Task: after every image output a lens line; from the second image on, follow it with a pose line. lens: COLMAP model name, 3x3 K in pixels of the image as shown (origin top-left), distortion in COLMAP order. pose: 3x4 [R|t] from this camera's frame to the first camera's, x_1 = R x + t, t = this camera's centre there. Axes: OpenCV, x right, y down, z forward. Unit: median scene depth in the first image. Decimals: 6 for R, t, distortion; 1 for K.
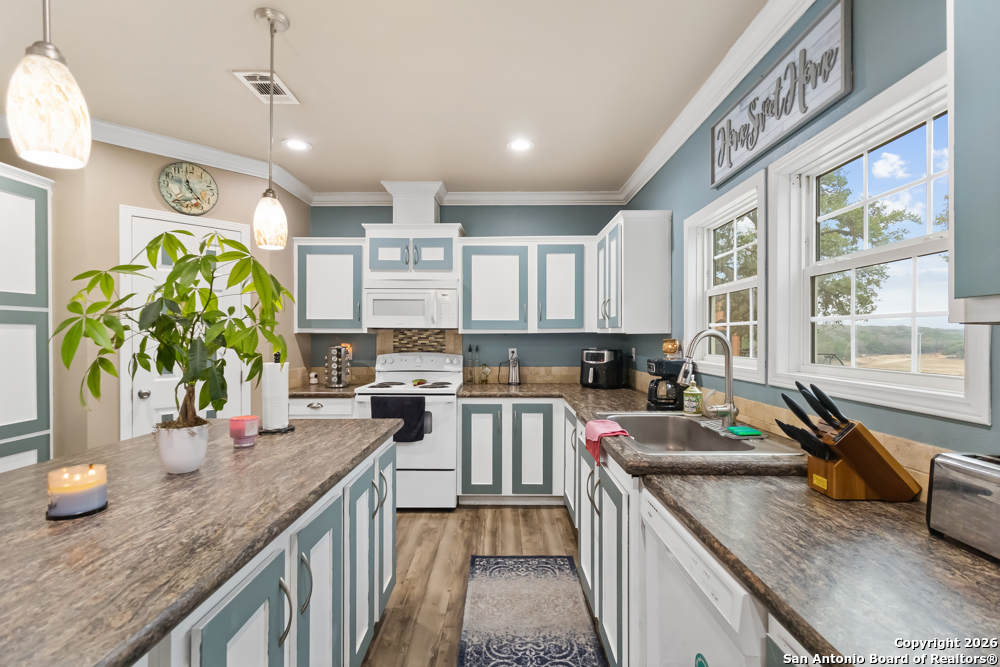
lens RADIAL K [[442.7, 0, 511.5], [0, 442.7, 338.0], [0, 0, 1]] dist [0.001459, 0.000116]
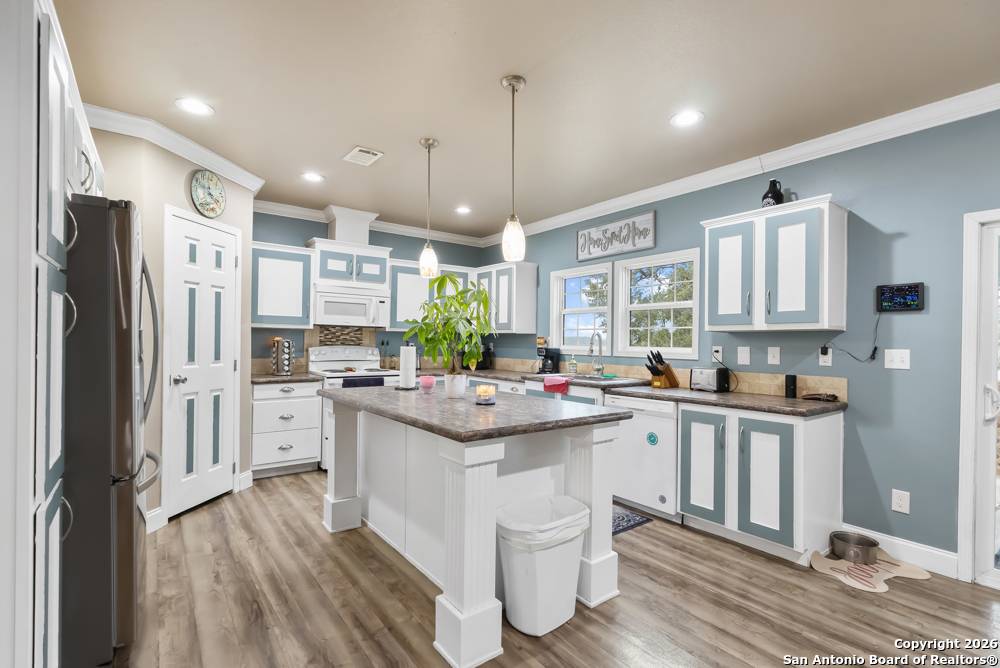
lens RADIAL K [[446.9, 0, 487.3], [0, 446.9, 340.6], [0, 0, 1]] dist [0.001924, 0.000401]
pose [[0.810751, 0.010693, 0.585293, -0.714066], [-0.011202, 0.999933, -0.002753, 0.020172], [-0.585284, -0.004324, 0.810817, -0.273391]]
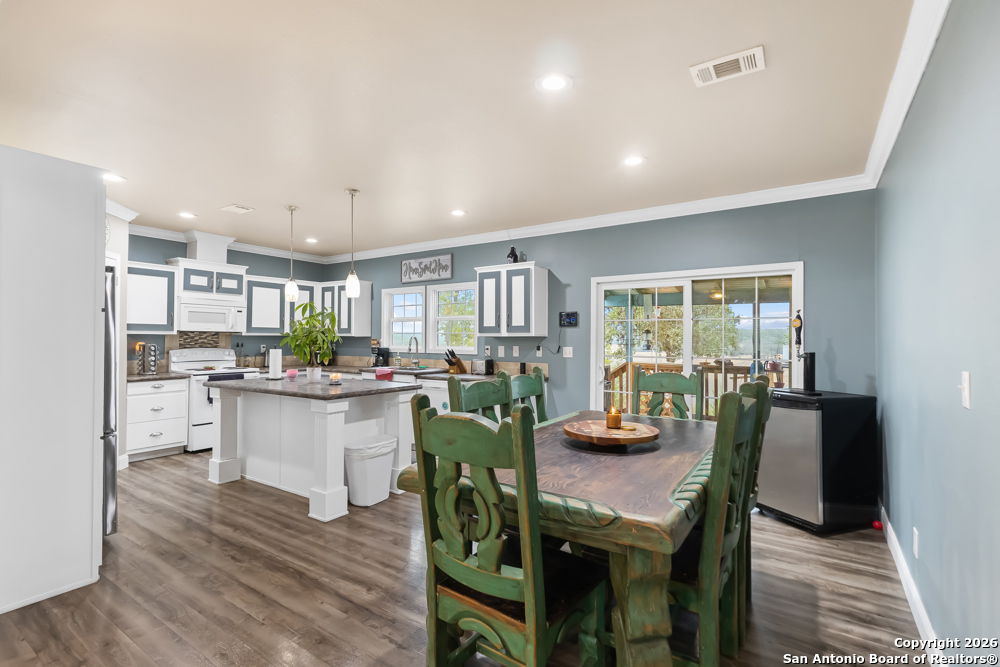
lens RADIAL K [[457.1, 0, 478.0], [0, 457.1, 333.8], [0, 0, 1]] dist [0.001698, 0.000349]
pose [[0.579937, 0.010408, 0.814595, -1.046981], [-0.003180, 0.999940, -0.010512, -0.001264], [-0.814655, 0.003505, 0.579935, -0.678583]]
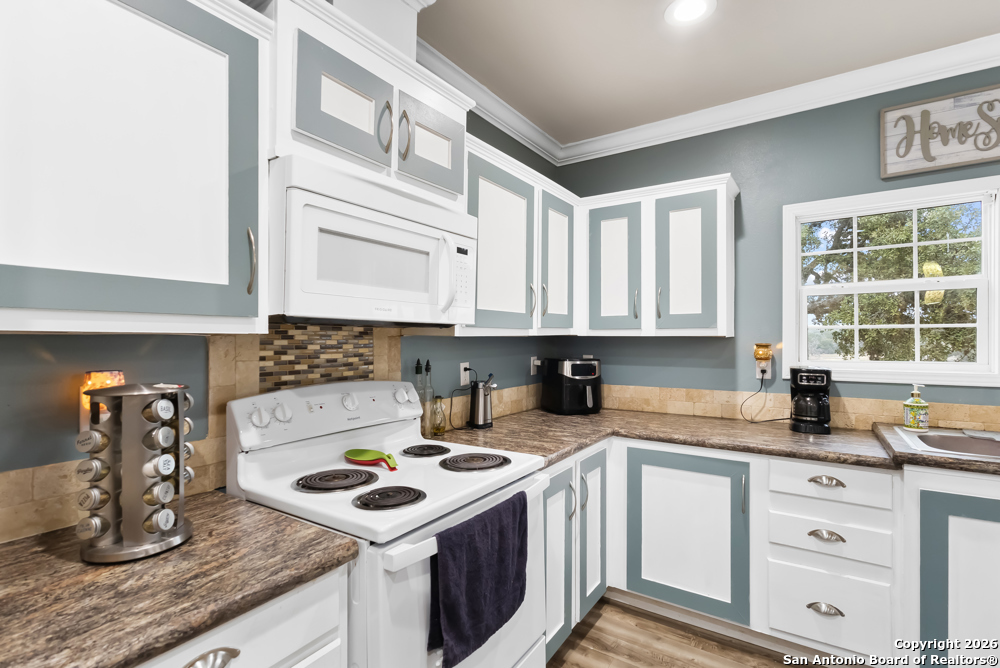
lens RADIAL K [[466.8, 0, 478.5], [0, 466.8, 339.4], [0, 0, 1]] dist [-0.000547, -0.000819]
pose [[0.583157, -0.003147, 0.812353, -0.553954], [0.006870, 0.999976, -0.001058, -0.006543], [-0.812330, 0.006198, 0.583165, 0.760219]]
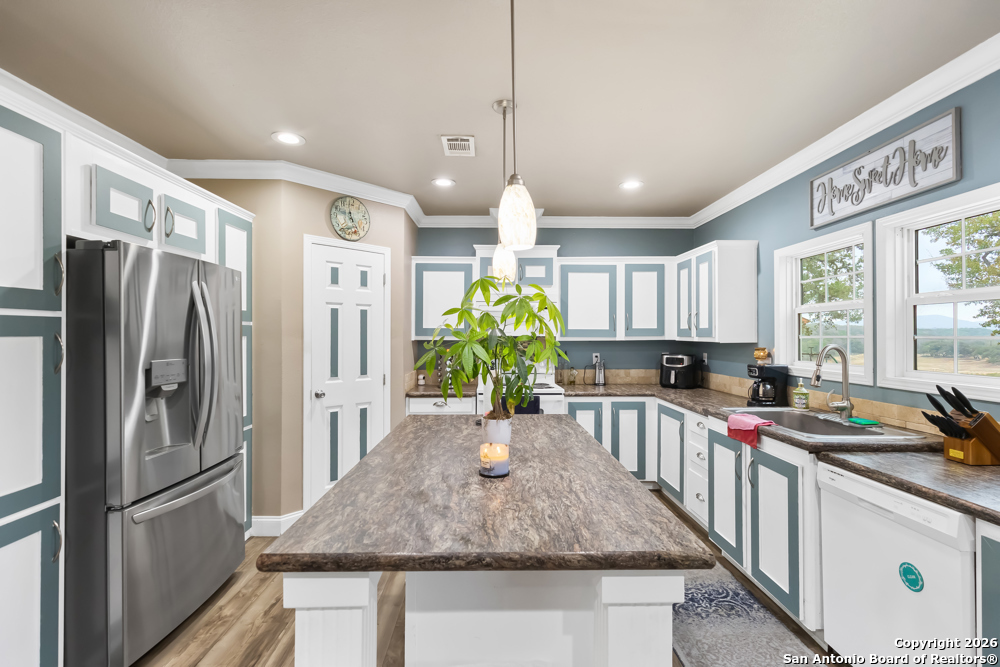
lens RADIAL K [[440.3, 0, 510.3], [0, 440.3, 331.9], [0, 0, 1]] dist [0.000929, 0.000363]
pose [[0.999656, 0.001055, 0.026203, -0.293836], [-0.000753, 0.999933, -0.011534, -0.021600], [-0.026213, 0.011511, 0.999590, -0.151315]]
